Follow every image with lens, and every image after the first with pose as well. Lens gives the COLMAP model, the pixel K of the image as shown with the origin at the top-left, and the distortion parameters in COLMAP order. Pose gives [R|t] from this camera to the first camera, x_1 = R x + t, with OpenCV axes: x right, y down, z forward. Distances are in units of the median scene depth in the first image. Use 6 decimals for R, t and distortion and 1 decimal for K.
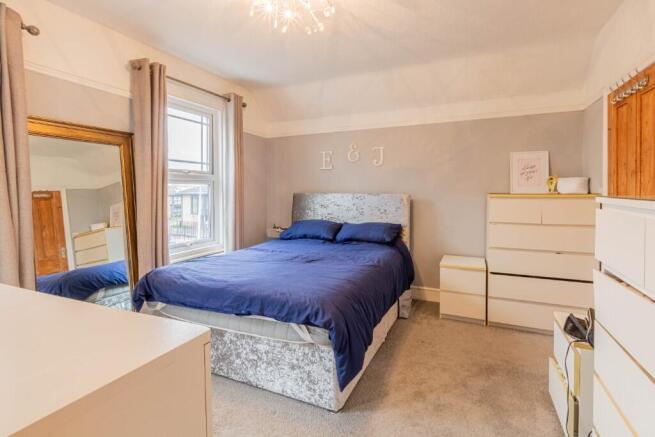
lens RADIAL K [[307.6, 0, 334.5], [0, 307.6, 197.4], [0, 0, 1]] dist [0.001880, -0.000364]
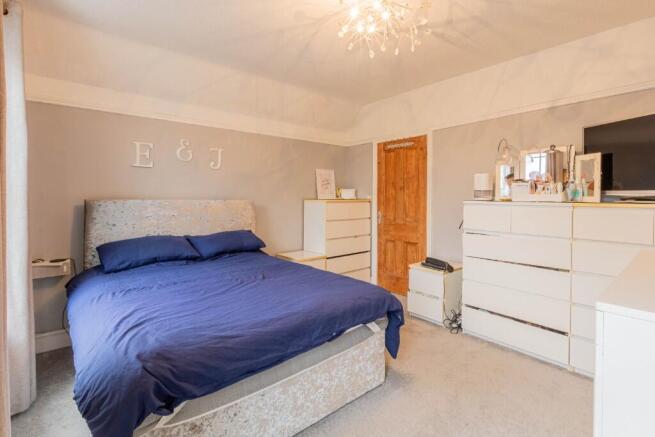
lens RADIAL K [[307.6, 0, 334.6], [0, 307.6, 201.9], [0, 0, 1]] dist [0.001880, -0.000364]
pose [[0.439331, -0.011967, 0.898246, -0.585649], [0.013409, 0.999887, 0.006763, -0.008772], [-0.898225, 0.009073, 0.439442, 0.324496]]
